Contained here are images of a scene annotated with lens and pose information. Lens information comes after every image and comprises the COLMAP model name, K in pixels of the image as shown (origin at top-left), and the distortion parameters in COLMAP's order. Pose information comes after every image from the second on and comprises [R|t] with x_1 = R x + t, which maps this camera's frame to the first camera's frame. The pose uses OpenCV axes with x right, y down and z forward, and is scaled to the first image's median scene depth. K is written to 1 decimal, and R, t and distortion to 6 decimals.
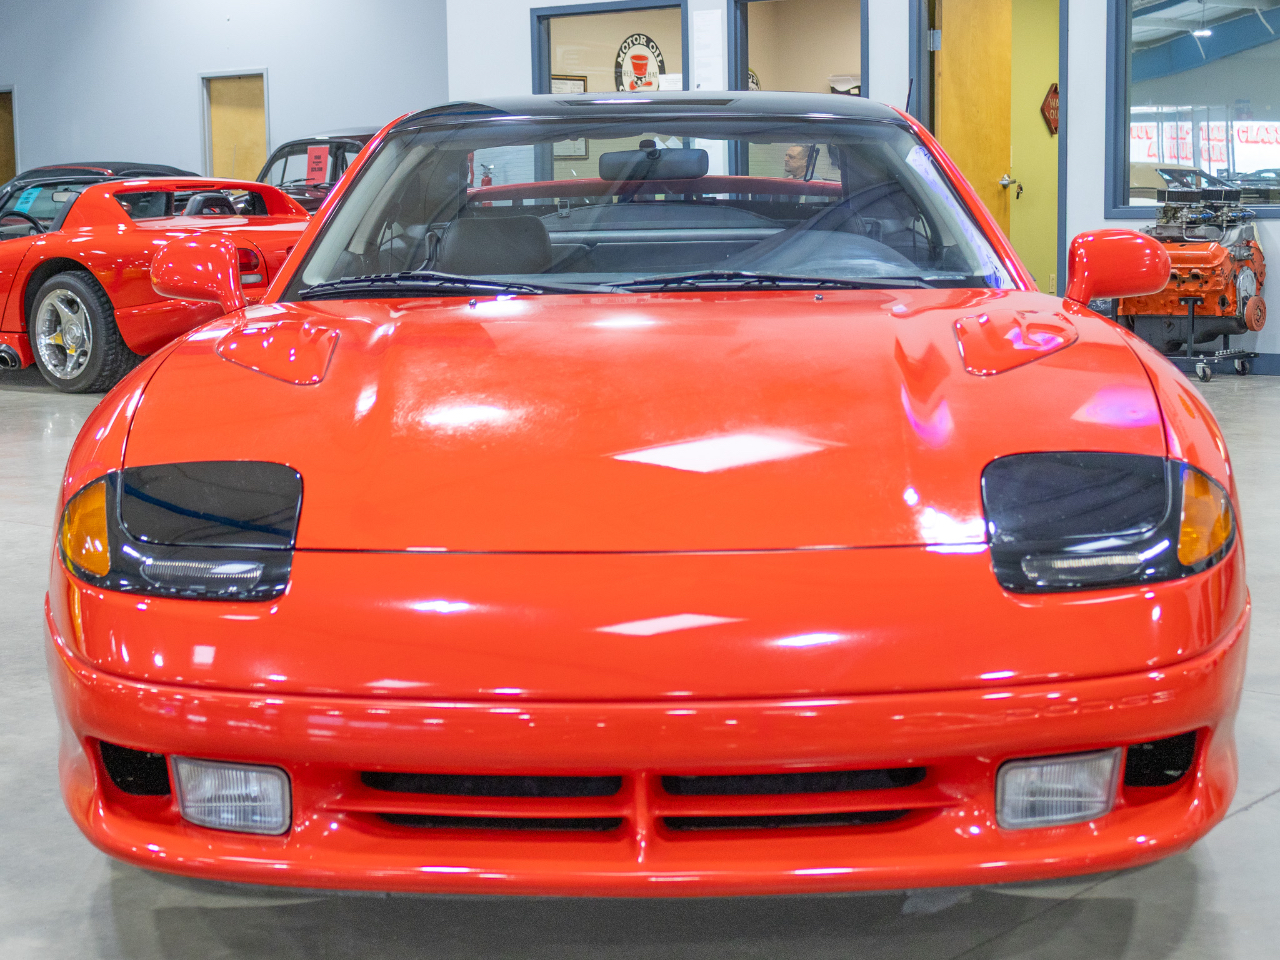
lens RADIAL K [[2287.7, 0, 604.3], [0, 2287.7, 483.9], [0, 0, 1]] dist [0.005398, -0.068050]
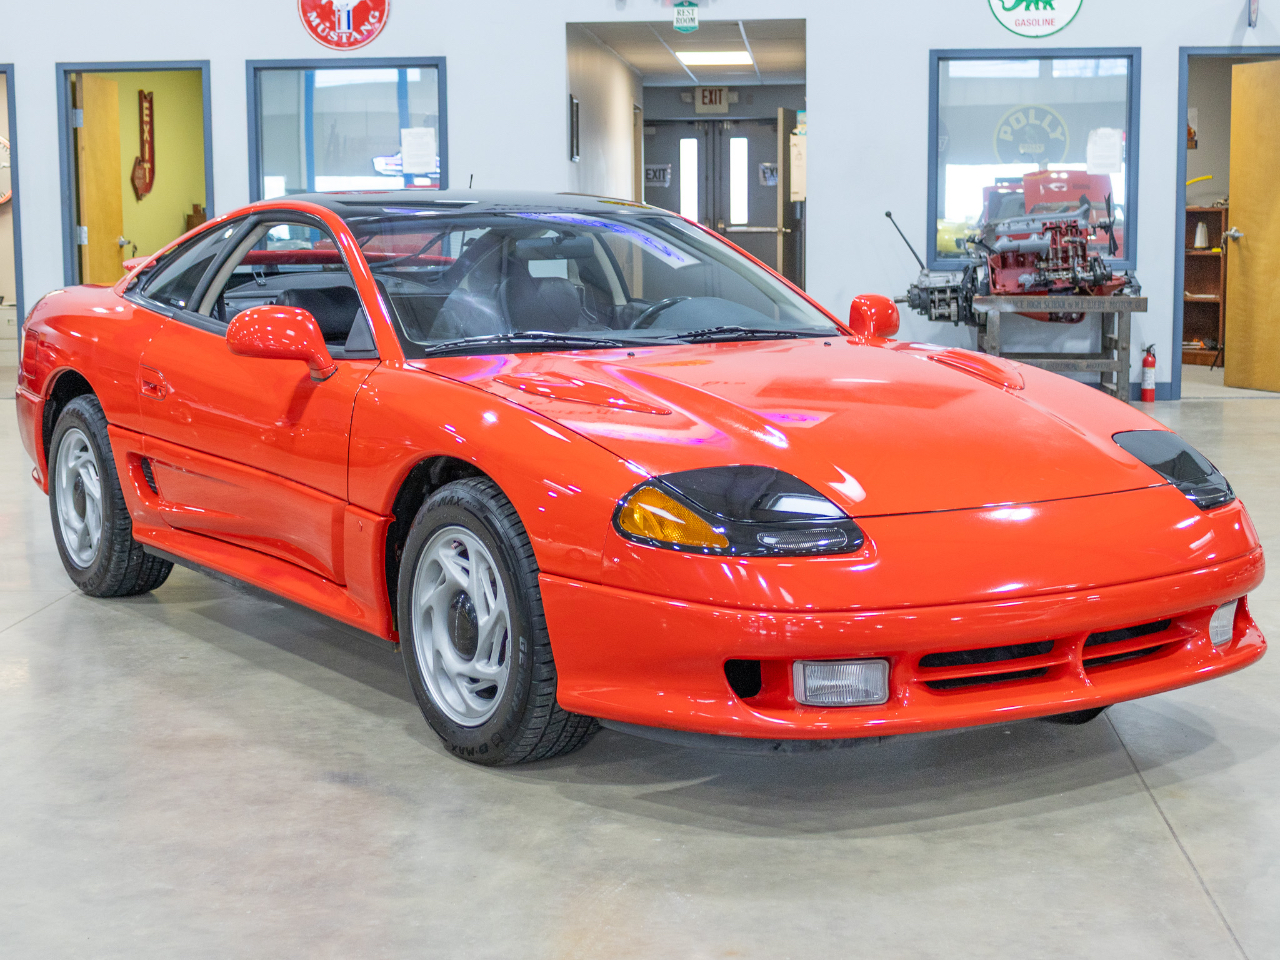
lens RADIAL K [[2122.4, 0, 634.5], [0, 2122.4, 481.5], [0, 0, 1]] dist [0.004378, -0.126538]
pose [[0.819762, -0.063408, 0.569183, -0.578686], [0.070915, 0.997442, 0.008982, -0.010003], [-0.568297, 0.033001, 0.822162, -0.038566]]
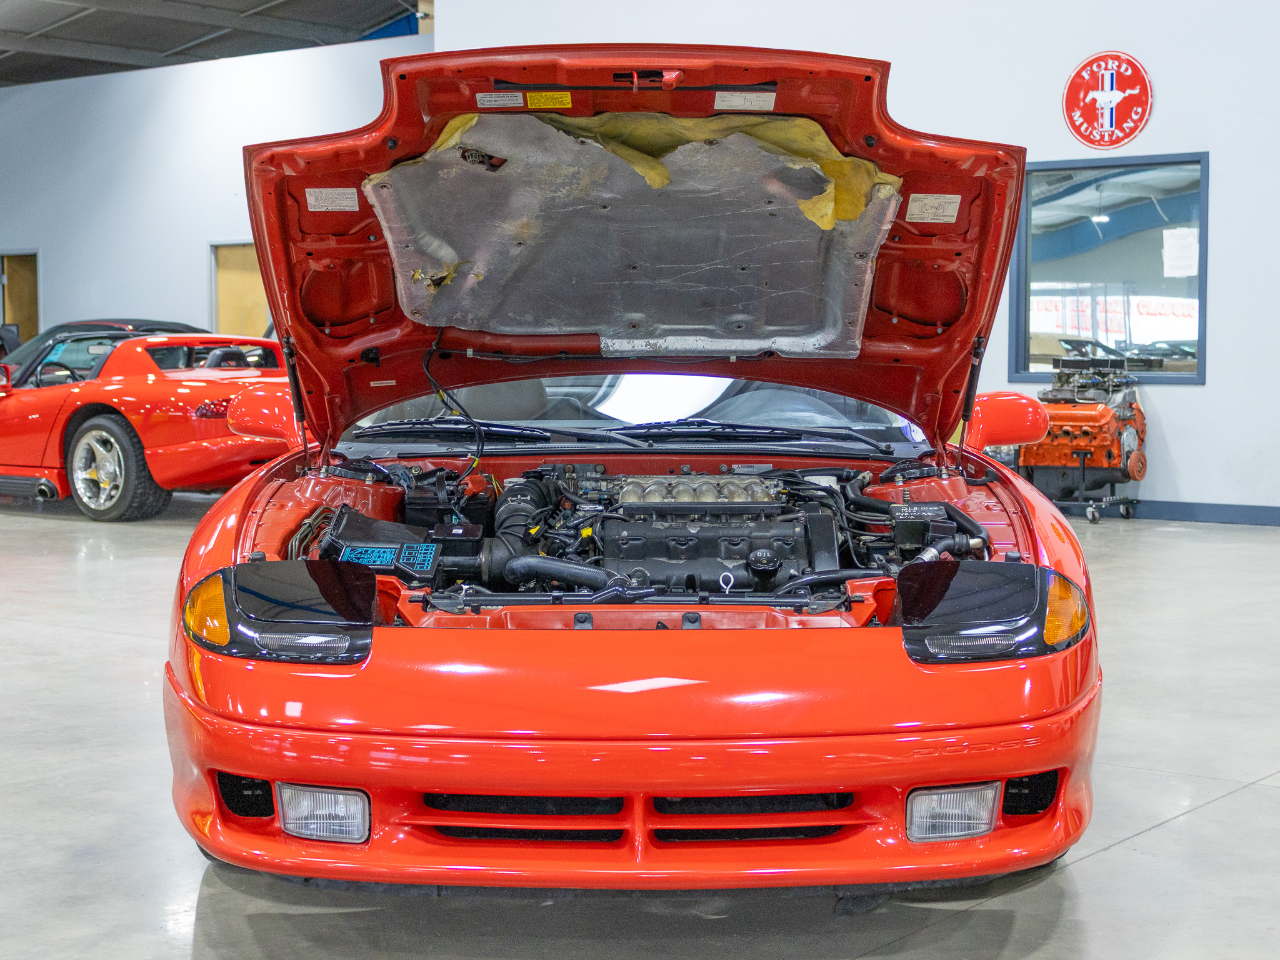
lens RADIAL K [[2106.7, 0, 635.8], [0, 2106.7, 481.3], [0, 0, 1]] dist [0.006509, -0.060025]
pose [[0.999253, 0.012873, 0.036450, -0.017002], [-0.010466, 0.997799, -0.065473, 0.013212], [-0.037213, 0.065043, 0.997188, -0.118326]]
